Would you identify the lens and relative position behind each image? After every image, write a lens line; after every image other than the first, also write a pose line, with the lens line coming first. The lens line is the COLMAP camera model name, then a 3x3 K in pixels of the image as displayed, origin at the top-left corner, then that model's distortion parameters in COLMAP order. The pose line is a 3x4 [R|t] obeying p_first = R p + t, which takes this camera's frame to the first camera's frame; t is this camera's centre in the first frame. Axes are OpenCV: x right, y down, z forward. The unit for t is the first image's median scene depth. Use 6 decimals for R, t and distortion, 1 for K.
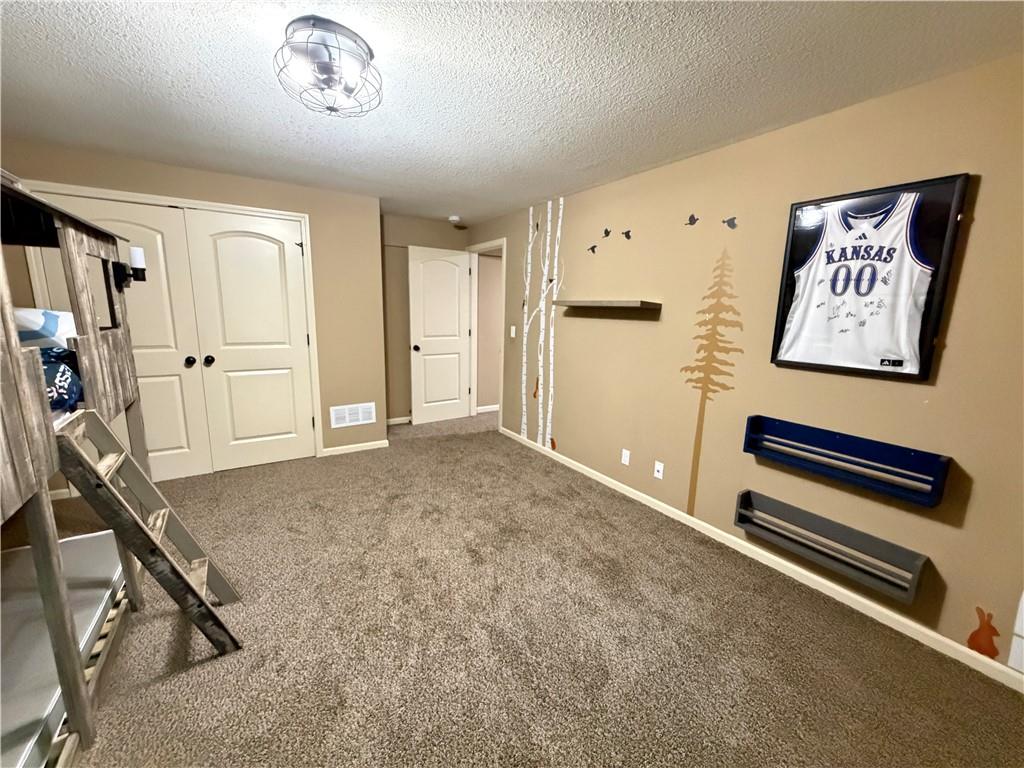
lens RADIAL K [[407.3, 0, 509.0], [0, 407.3, 384.4], [0, 0, 1]] dist [-0.001528, 0.000872]
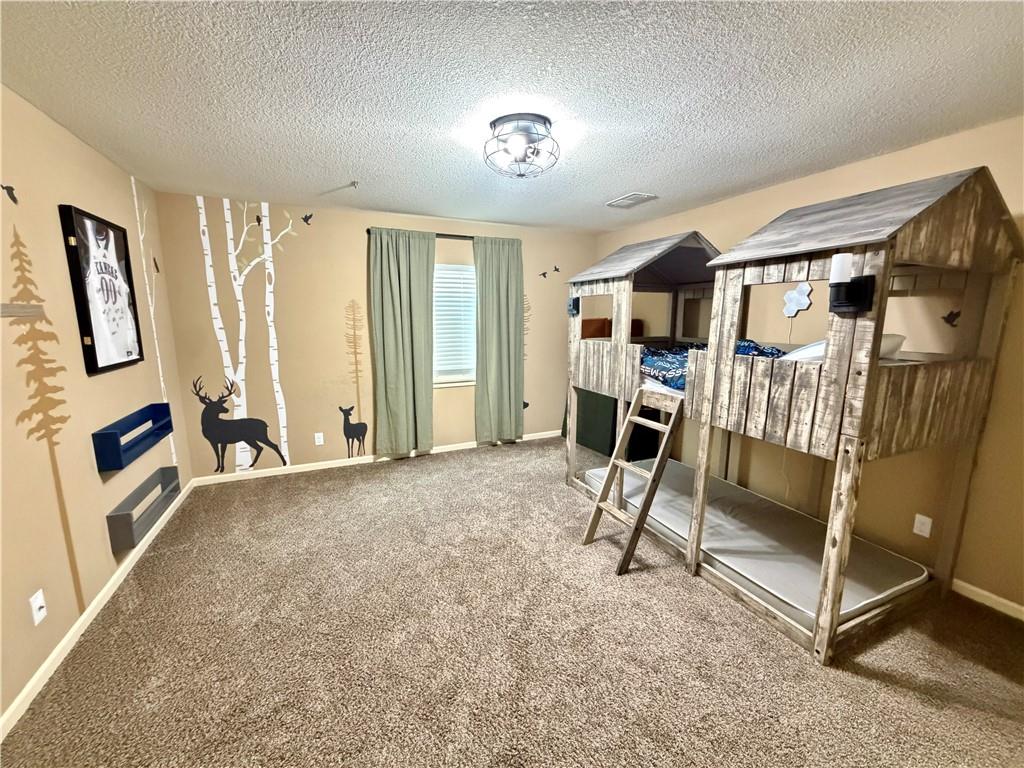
lens RADIAL K [[407.3, 0, 510.3], [0, 407.3, 383.7], [0, 0, 1]] dist [-0.001528, 0.000872]
pose [[-0.990268, -0.047022, 0.130993, -0.383115], [0.001263, 0.938123, 0.346301, -0.313628], [-0.139171, 0.343096, -0.928933, 1.548093]]
